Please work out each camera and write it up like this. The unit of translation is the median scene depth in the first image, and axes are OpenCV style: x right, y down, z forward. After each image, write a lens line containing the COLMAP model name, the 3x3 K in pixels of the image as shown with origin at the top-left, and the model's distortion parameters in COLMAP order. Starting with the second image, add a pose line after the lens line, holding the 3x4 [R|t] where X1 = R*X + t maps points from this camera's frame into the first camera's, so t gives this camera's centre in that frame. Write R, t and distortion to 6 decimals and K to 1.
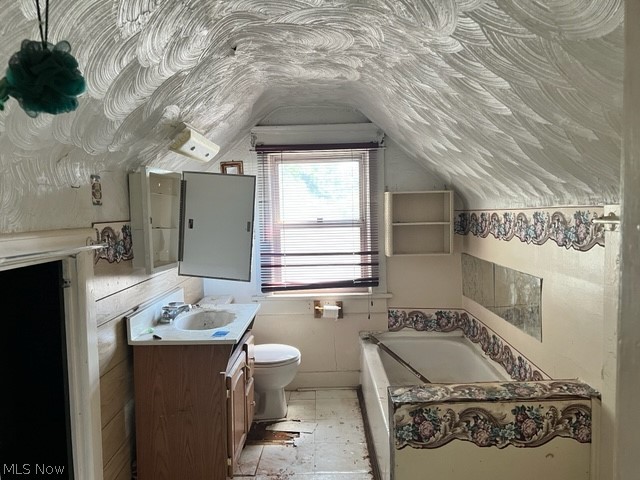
lens RADIAL K [[488.0, 0, 315.1], [0, 488.0, 235.3], [0, 0, 1]] dist [0.010639, -0.000840]
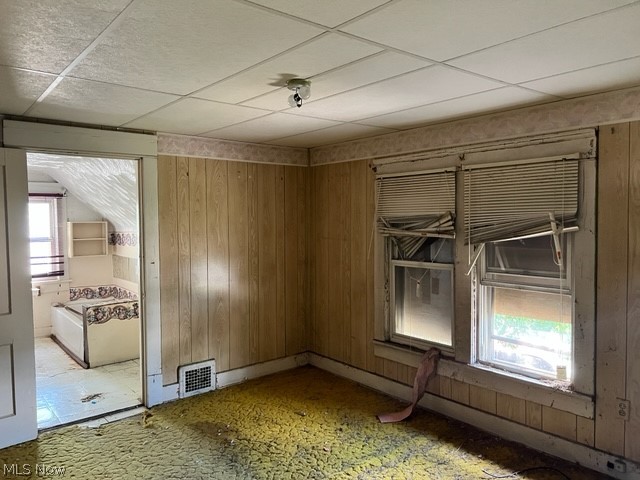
lens RADIAL K [[488.0, 0, 315.6], [0, 488.0, 240.2], [0, 0, 1]] dist [0.010639, -0.000840]
pose [[0.773382, -0.010738, 0.633849, -0.286579], [0.029229, 0.999397, -0.018733, 0.038050], [-0.633266, 0.033014, 0.773230, -0.948074]]
